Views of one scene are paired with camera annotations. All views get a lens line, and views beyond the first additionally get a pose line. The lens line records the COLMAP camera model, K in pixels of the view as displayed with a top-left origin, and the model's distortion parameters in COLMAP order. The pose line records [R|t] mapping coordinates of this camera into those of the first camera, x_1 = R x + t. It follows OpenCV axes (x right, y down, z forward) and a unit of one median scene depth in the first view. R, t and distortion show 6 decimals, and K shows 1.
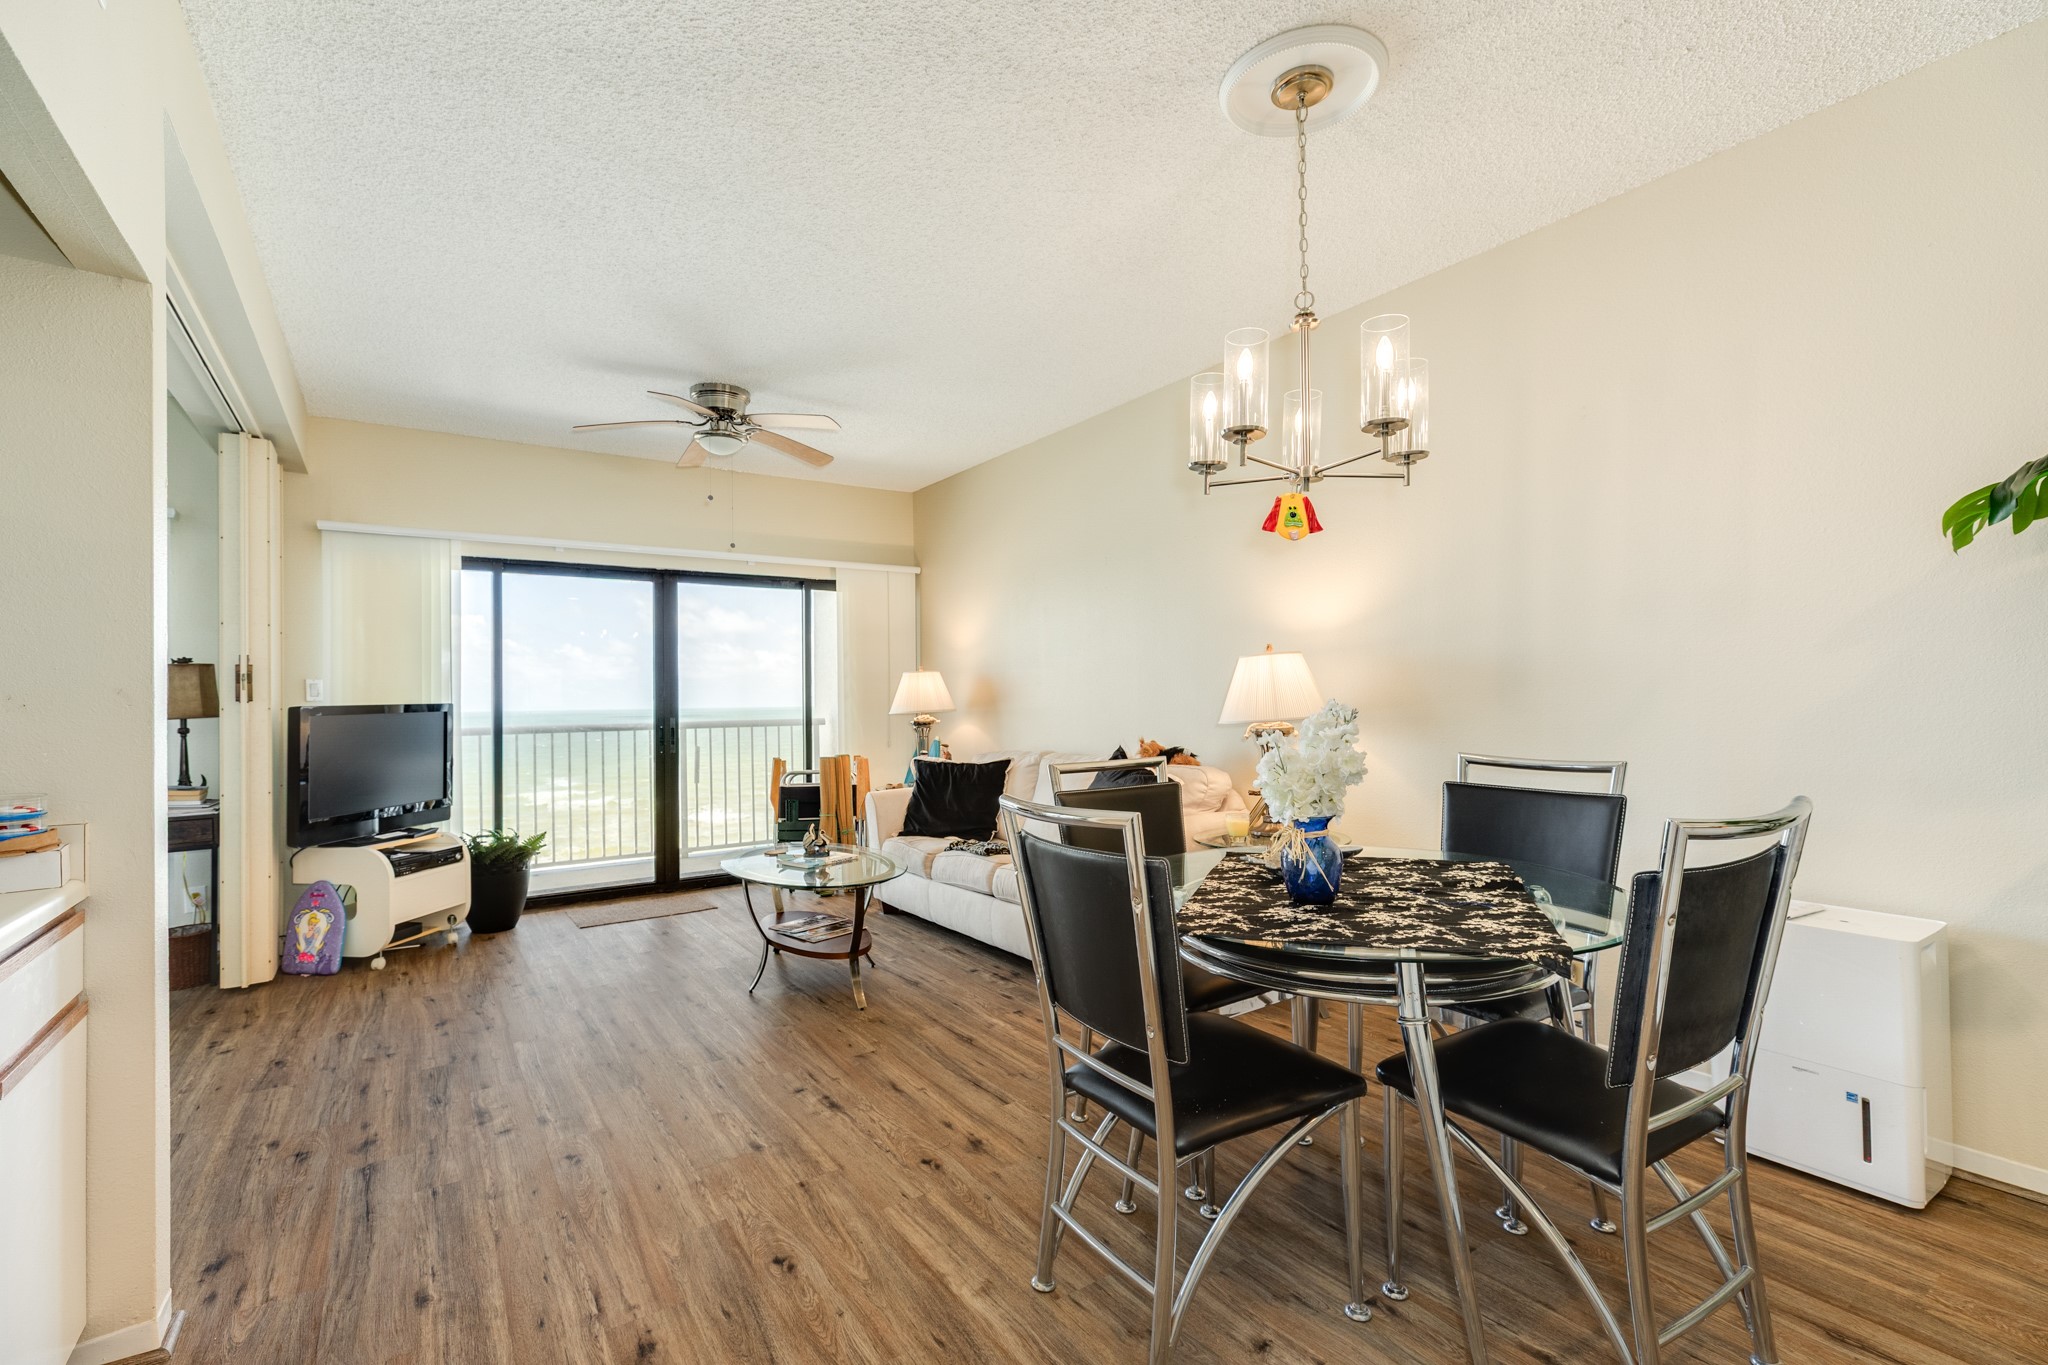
lens RADIAL K [[909.0, 0, 1022.4], [0, 909.0, 688.4], [0, 0, 1]] dist [0.005354, -0.000473]
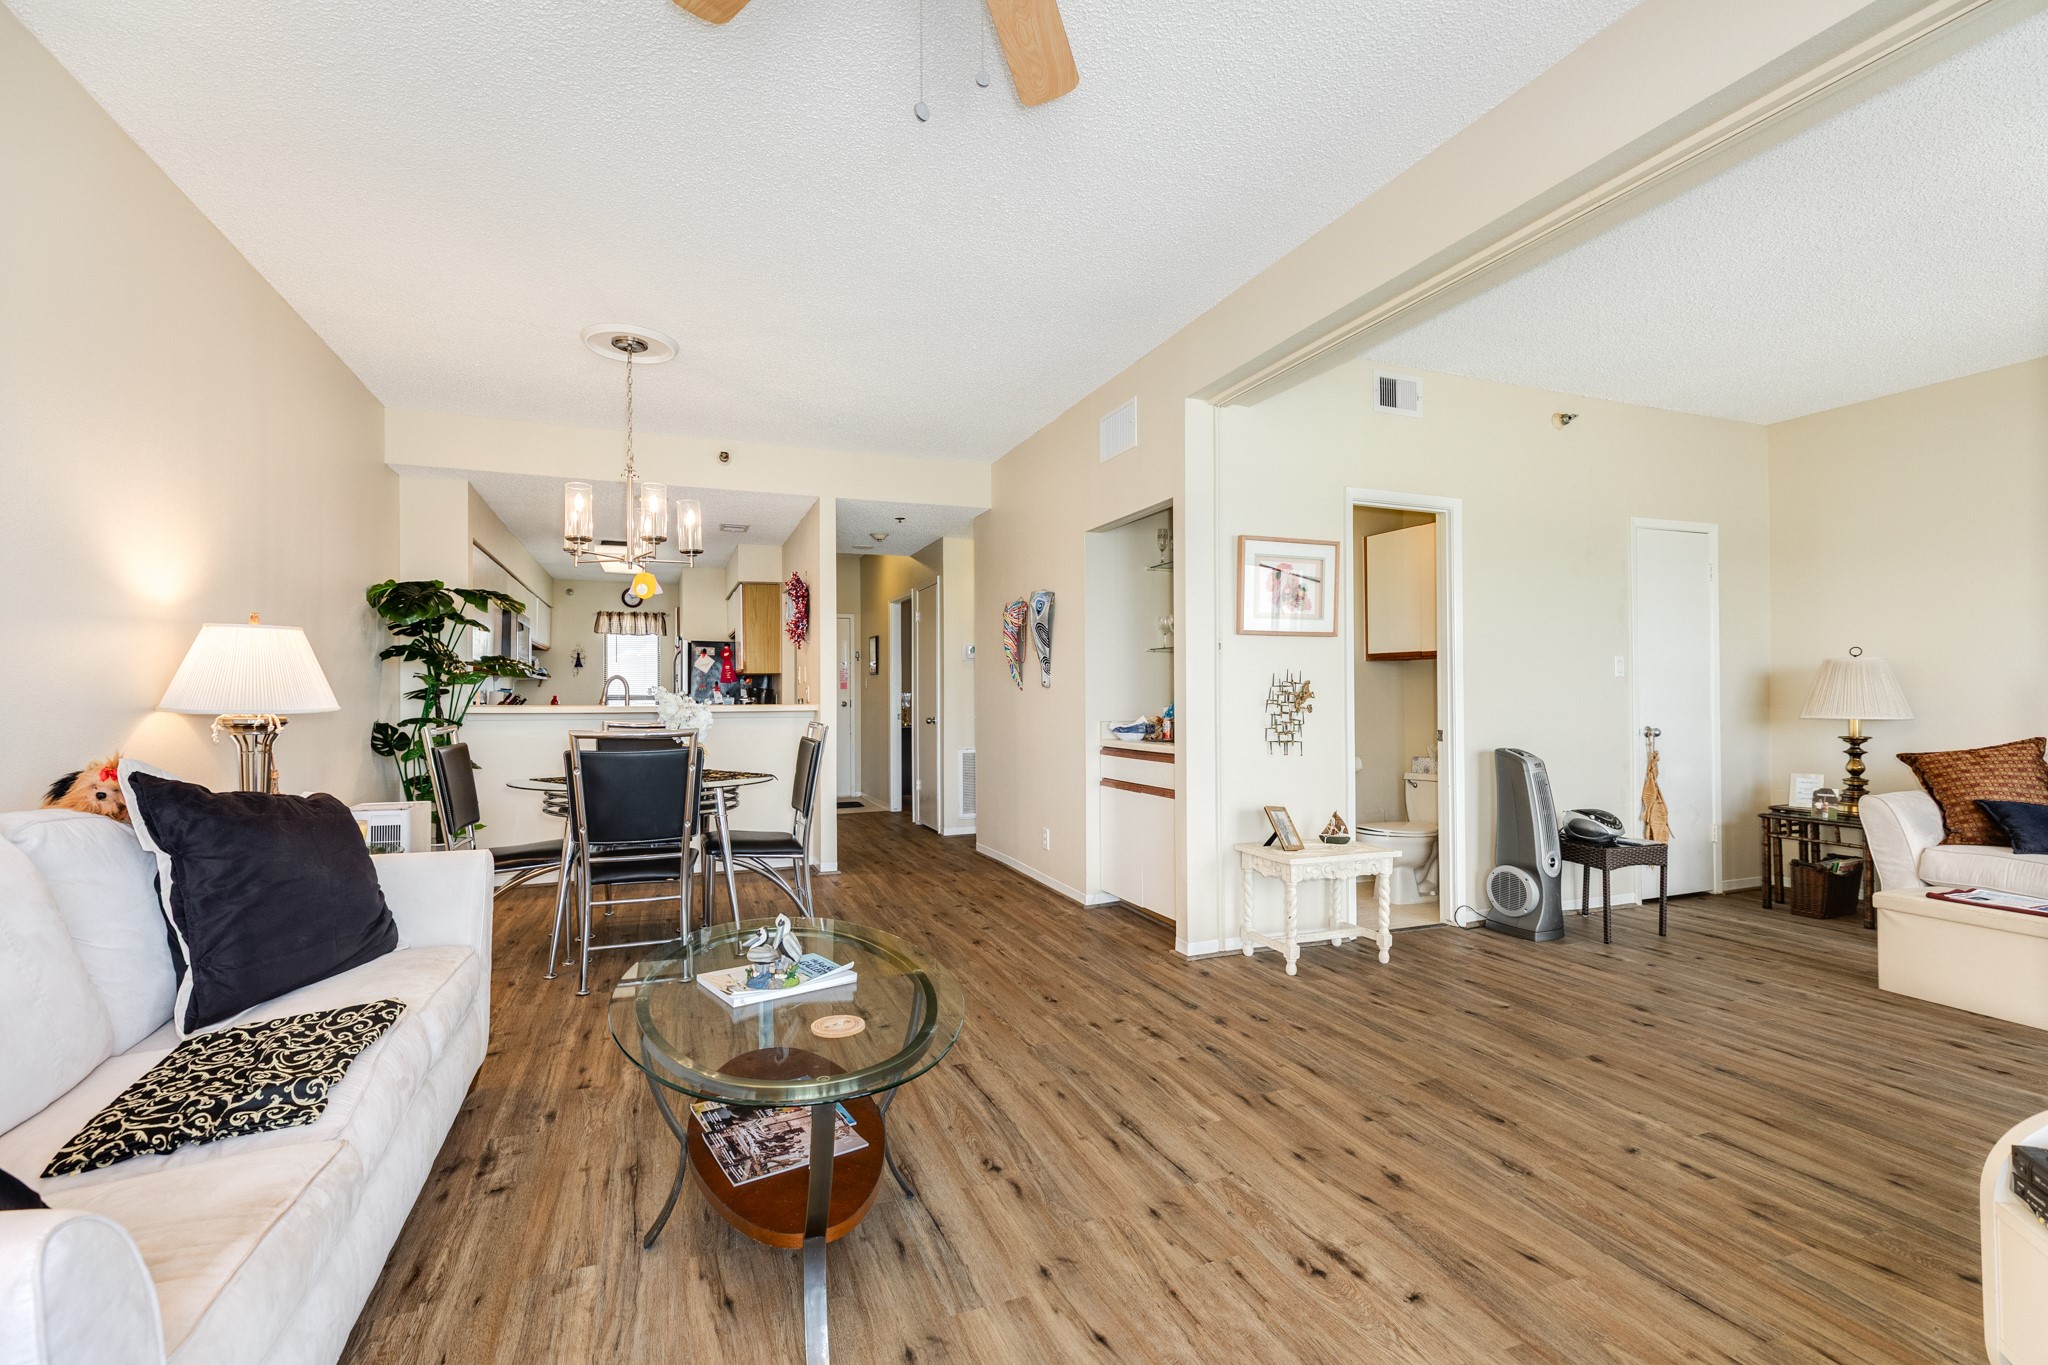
lens RADIAL K [[911.9, 0, 1022.1], [0, 911.9, 687.3], [0, 0, 1]] dist [0.003320, -0.000901]
pose [[-0.975045, 0.022524, 0.220862, -0.433612], [0.017382, 0.999531, -0.025200, 0.038768], [-0.221326, -0.020732, -0.974980, 1.345096]]
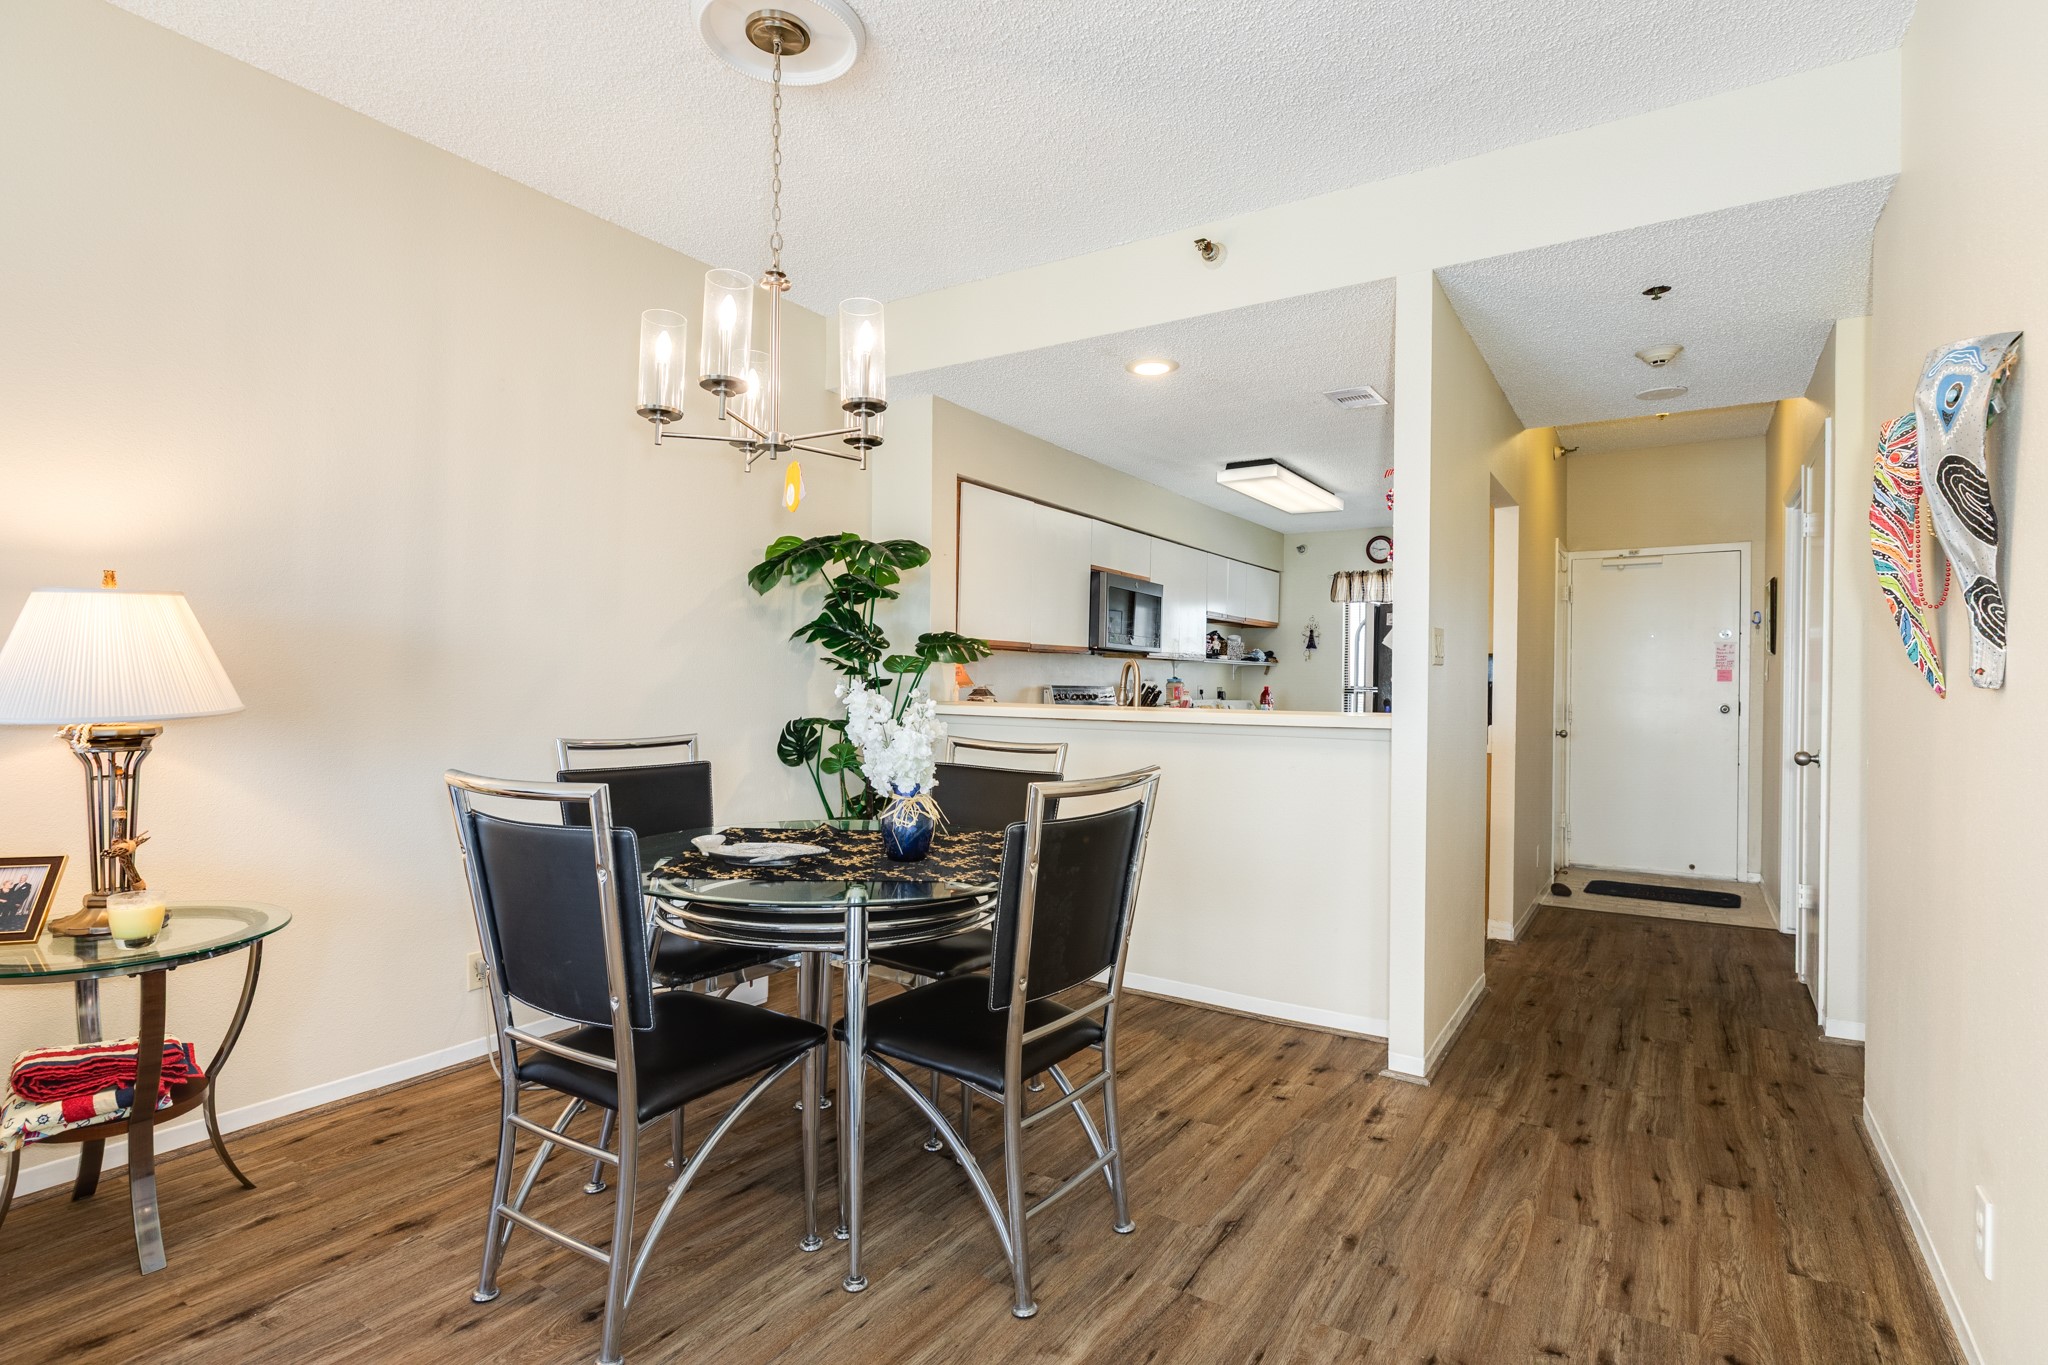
lens RADIAL K [[1022.7, 0, 1023.3], [0, 1022.7, 688.7], [0, 0, 1]] dist [-0.001170, -0.000286]
pose [[-0.390261, 0.006276, 0.920683, -0.403030], [-0.013110, 0.999838, -0.012373, 0.017016], [-0.920611, -0.016898, -0.390115, 0.612855]]
